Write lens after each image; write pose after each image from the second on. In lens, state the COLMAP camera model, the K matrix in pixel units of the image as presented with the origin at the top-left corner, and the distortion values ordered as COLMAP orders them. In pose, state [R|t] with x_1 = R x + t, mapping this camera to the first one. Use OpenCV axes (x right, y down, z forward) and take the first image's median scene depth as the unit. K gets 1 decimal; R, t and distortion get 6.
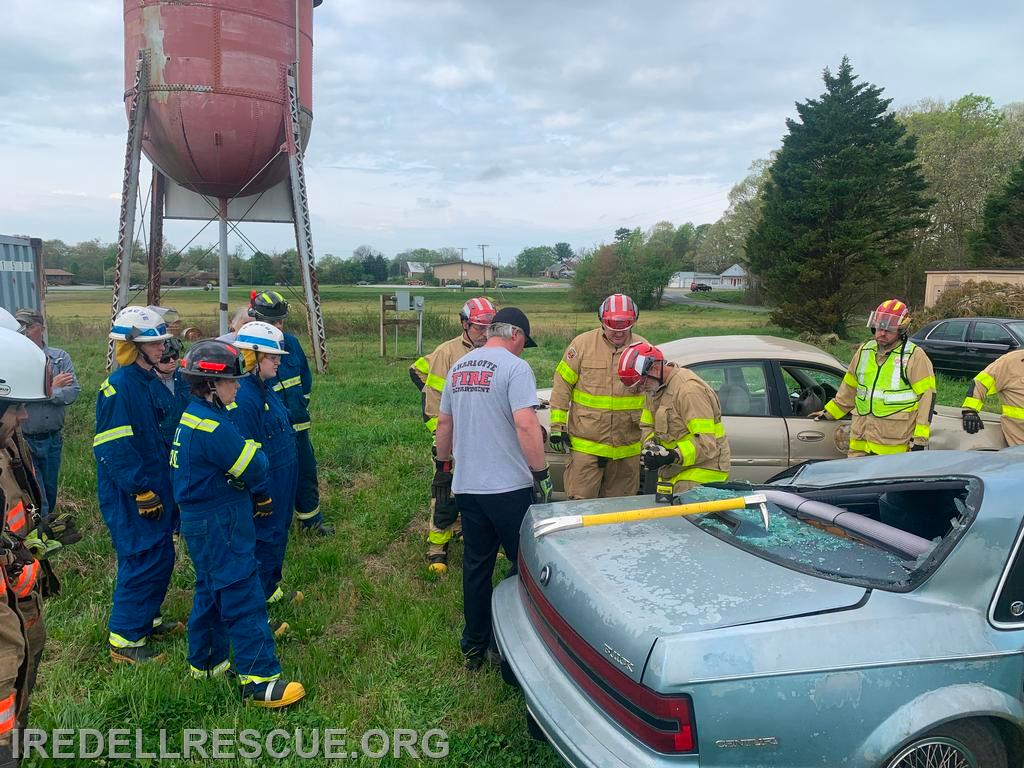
lens RADIAL K [[788.4, 0, 497.1], [0, 788.4, 376.0], [0, 0, 1]] dist [-0.001290, 0.004587]
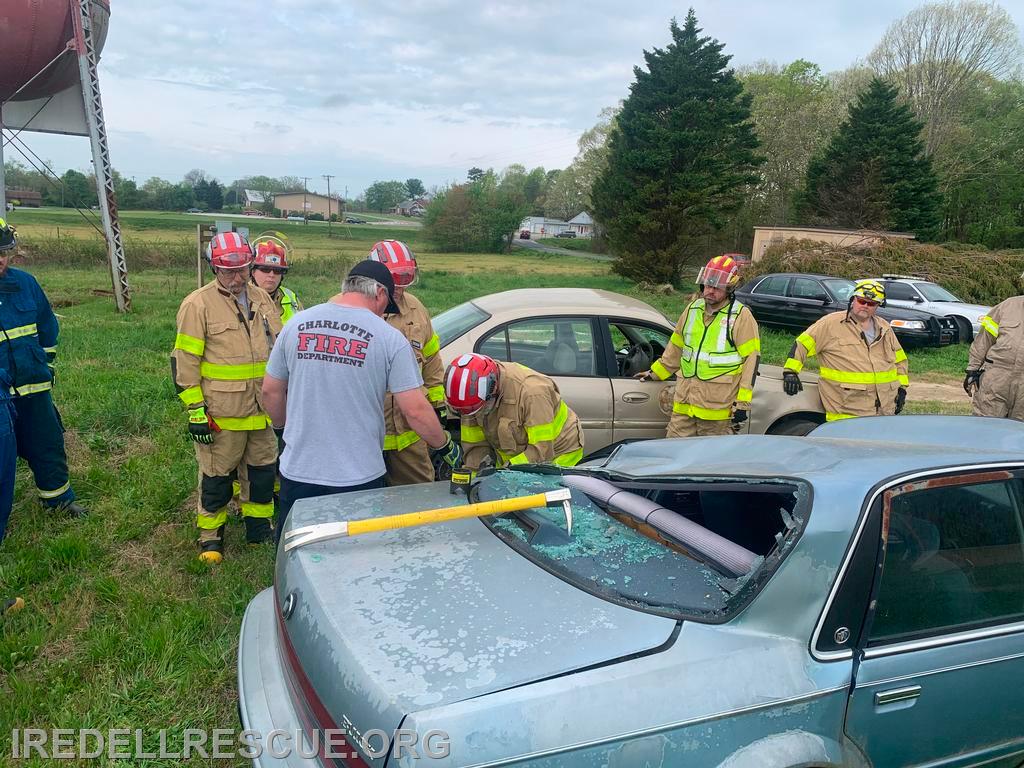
lens RADIAL K [[788.5, 0, 506.8], [0, 788.5, 378.5], [0, 0, 1]] dist [0.023610, -0.033393]
pose [[0.979574, 0.007873, 0.200928, 0.021378], [-0.023492, 0.996871, 0.075468, -0.005911], [-0.199705, -0.078647, 0.976695, 0.041997]]
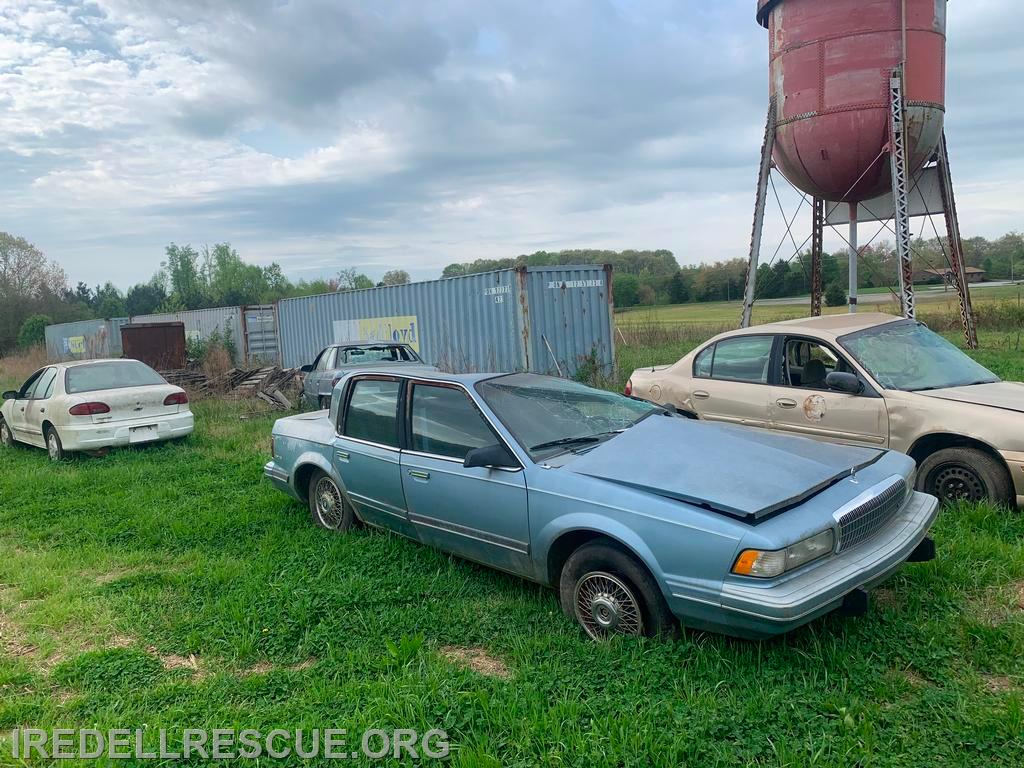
lens RADIAL K [[788.5, 0, 506.8], [0, 788.5, 378.5], [0, 0, 1]] dist [0.023610, -0.033393]
pose [[0.476523, 0.046288, -0.877943, 0.433337], [-0.042313, 0.998663, 0.029687, 0.009117], [0.878143, 0.023002, 0.477845, 0.052484]]
